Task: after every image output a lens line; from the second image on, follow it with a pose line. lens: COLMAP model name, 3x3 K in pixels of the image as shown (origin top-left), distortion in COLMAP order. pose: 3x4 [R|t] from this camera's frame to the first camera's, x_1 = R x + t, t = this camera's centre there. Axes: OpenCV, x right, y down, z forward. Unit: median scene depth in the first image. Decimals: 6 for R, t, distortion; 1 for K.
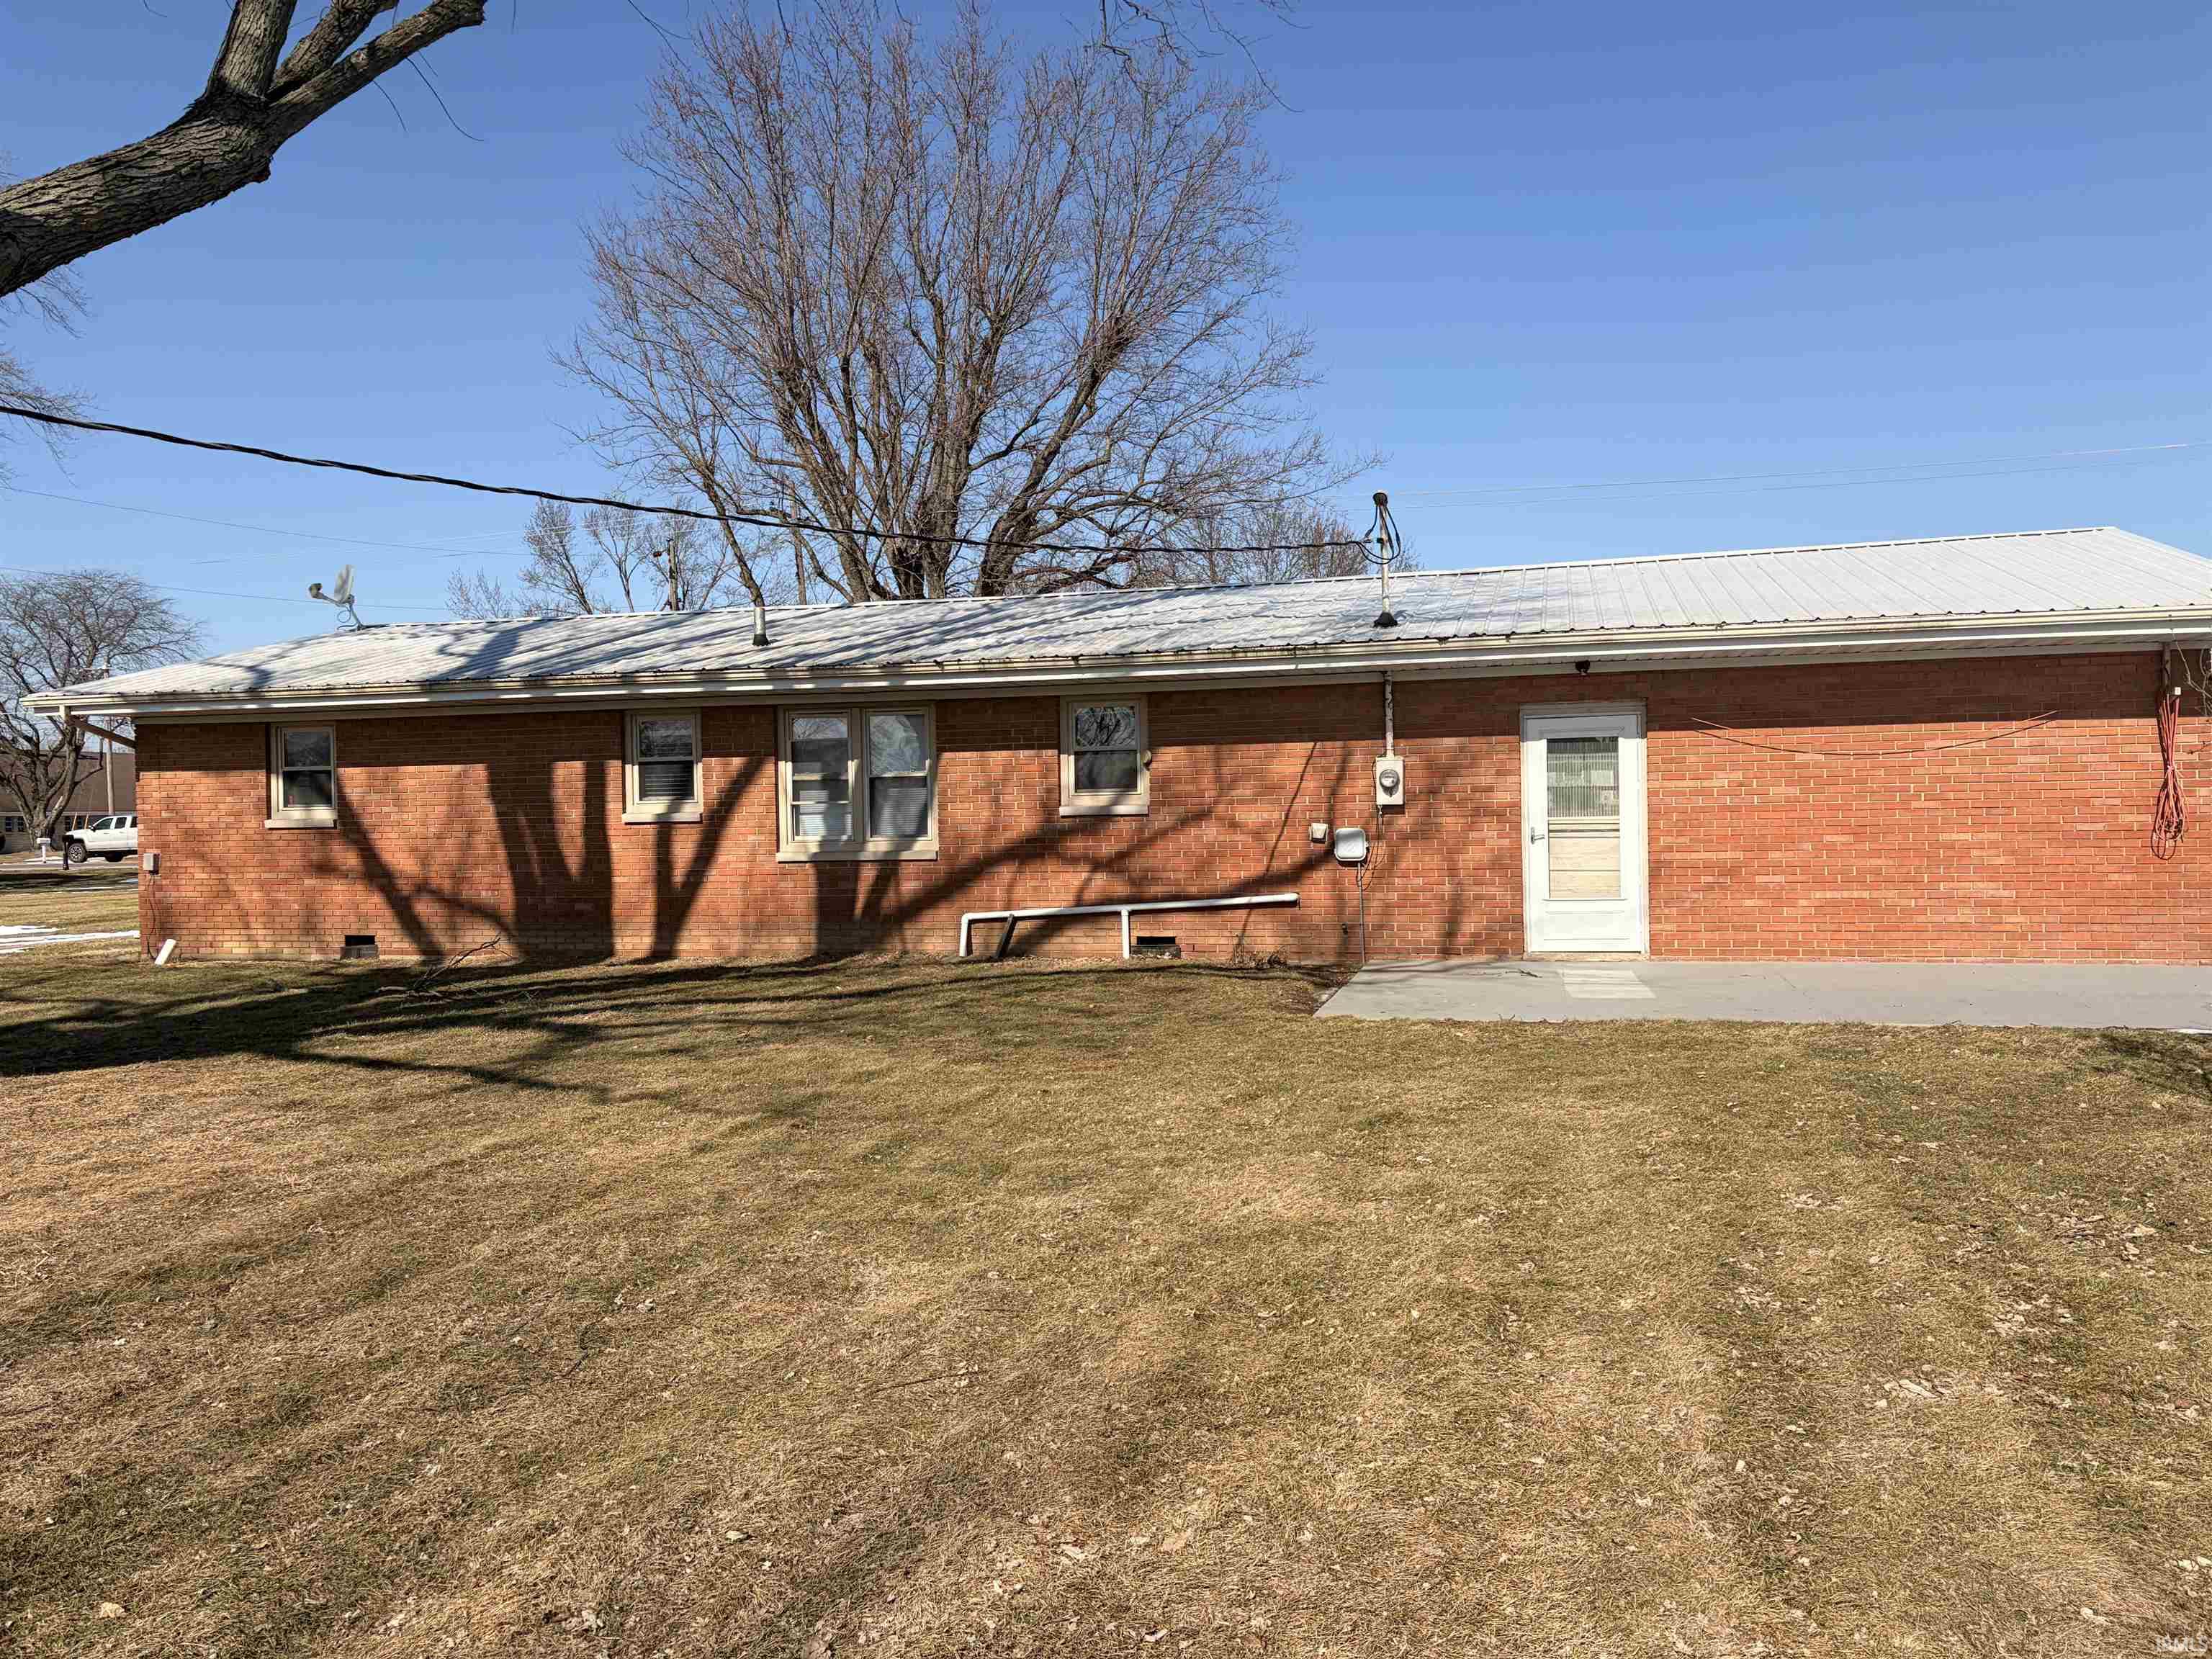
lens RADIAL K [[1668.0, 0, 1106.6], [0, 1668.0, 814.3], [0, 0, 1]] dist [0.023620, -0.038331]
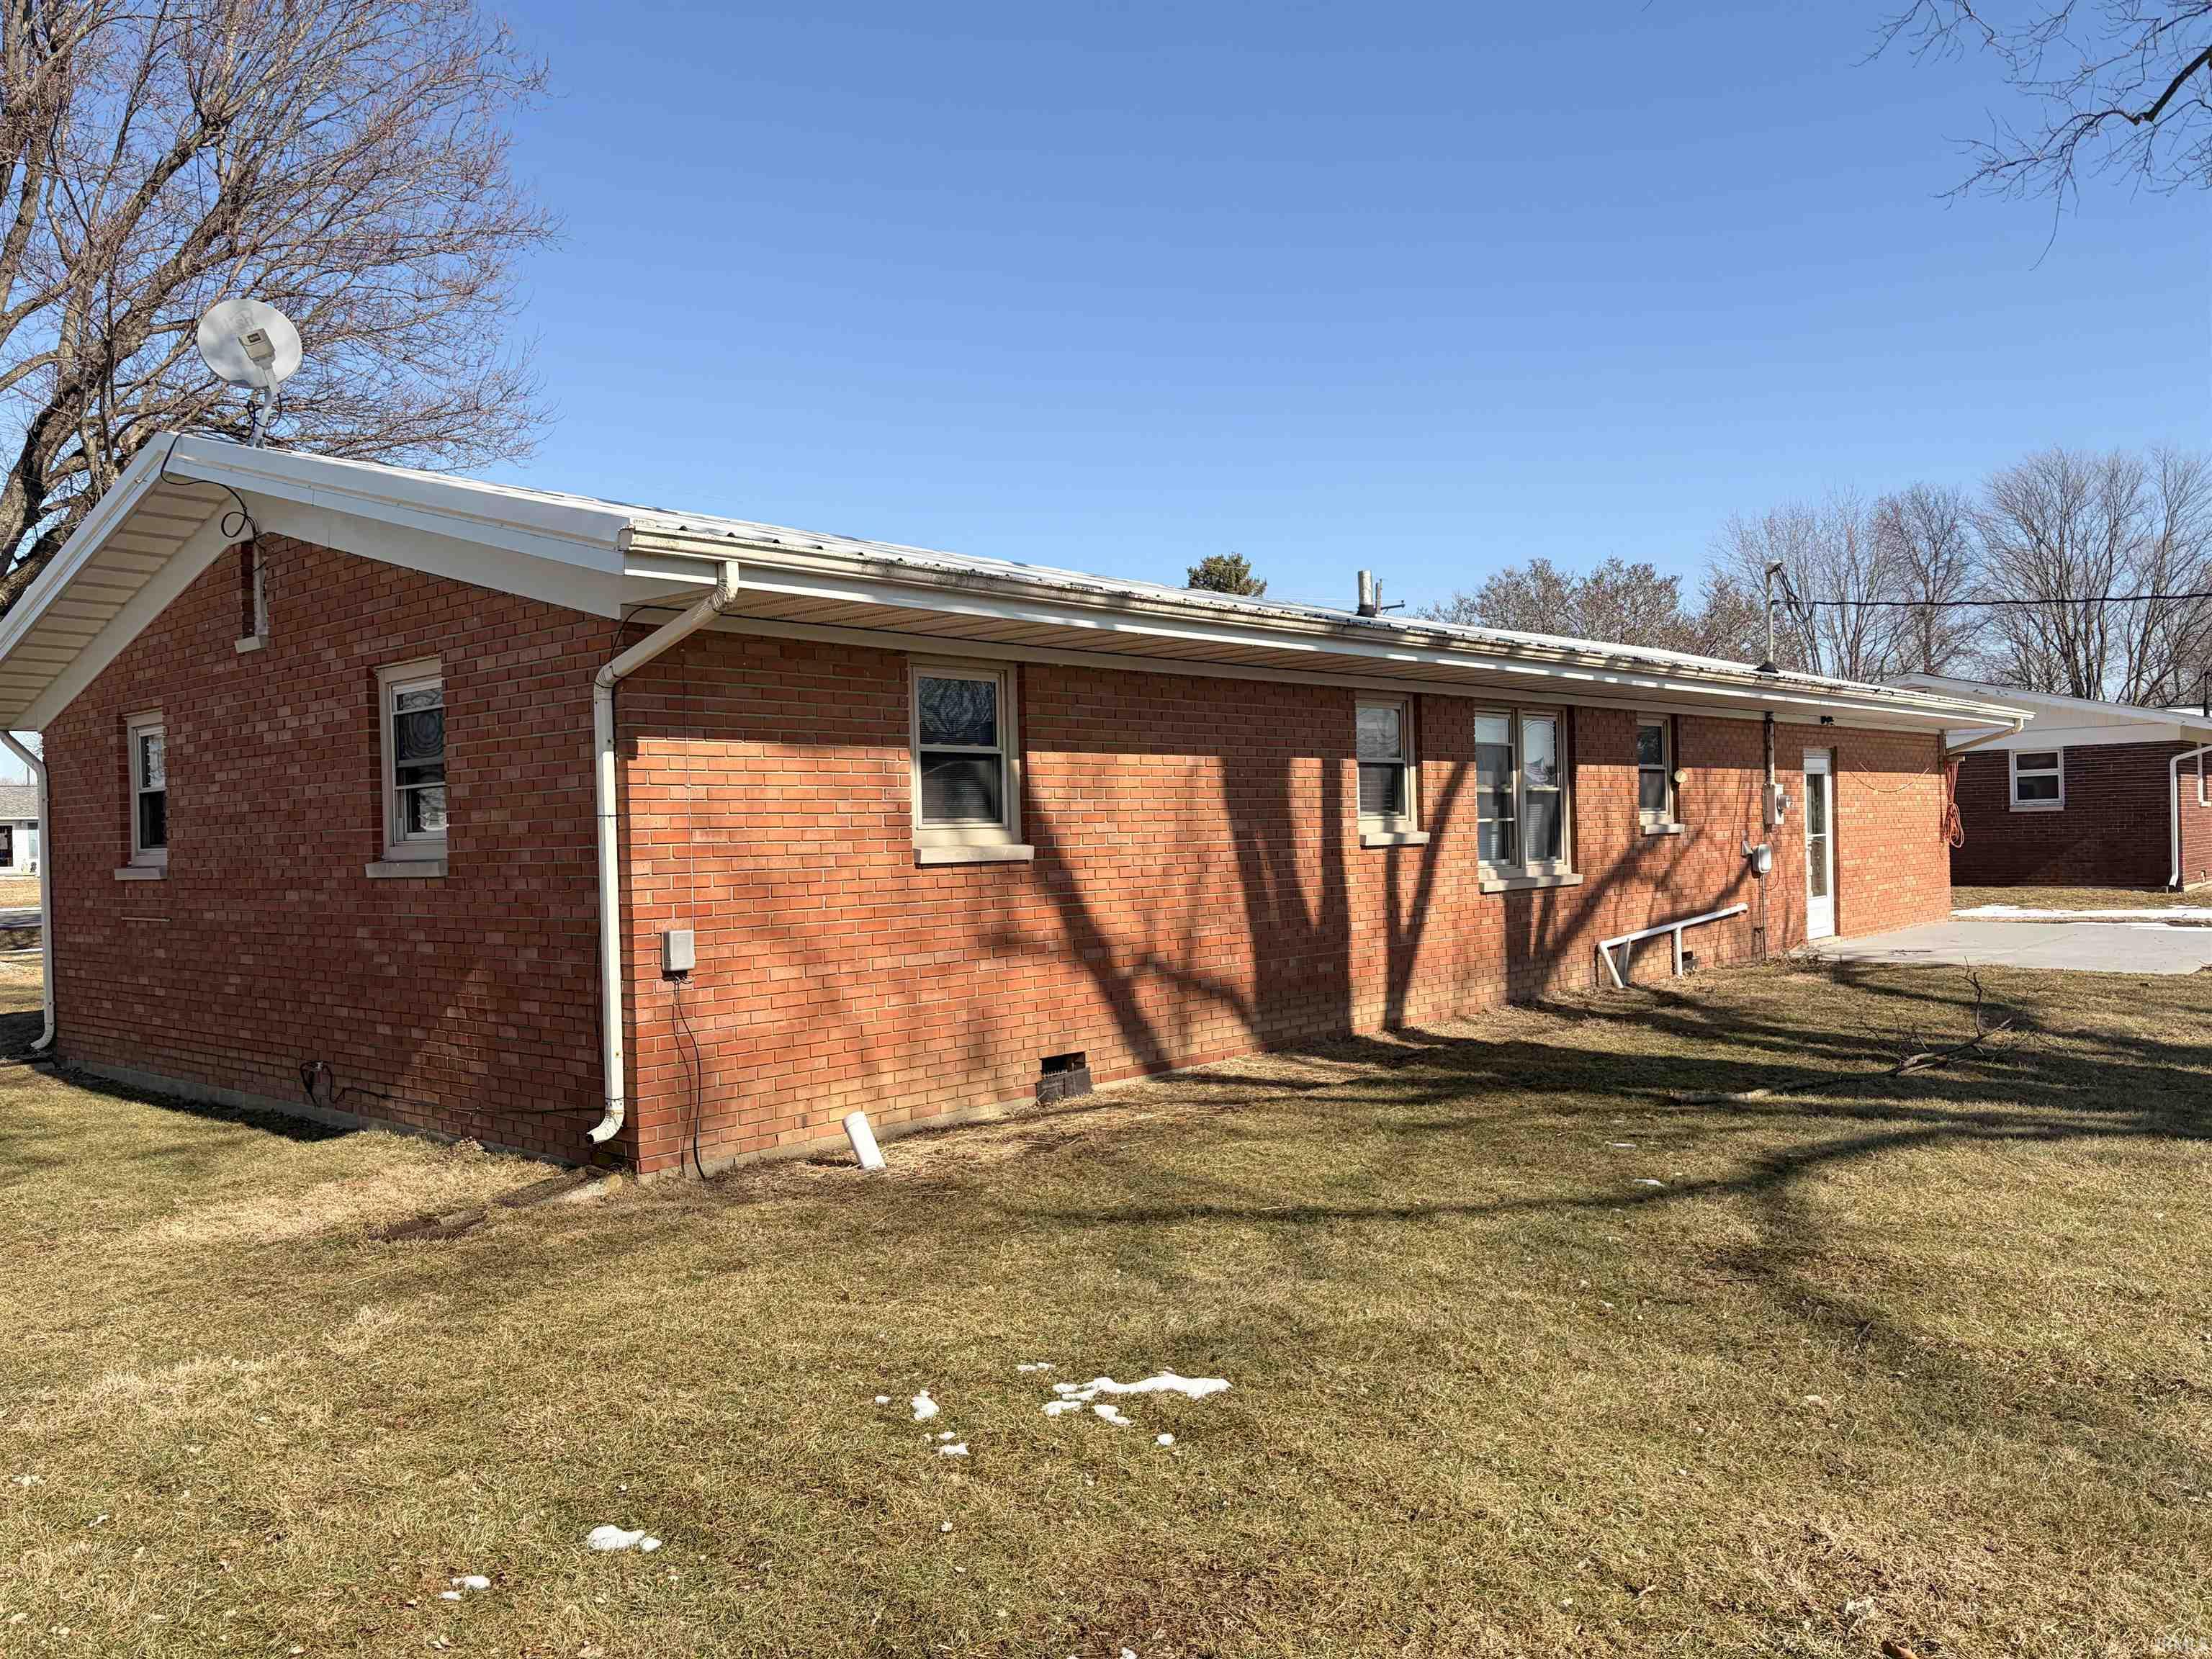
lens RADIAL K [[1668.0, 0, 1106.7], [0, 1668.0, 845.0], [0, 0, 1]] dist [0.023620, -0.038331]
pose [[0.467136, -0.000588, 0.884185, -0.945819], [0.024763, 0.999616, -0.012418, 0.010171], [-0.883839, 0.027696, 0.466971, 0.743662]]
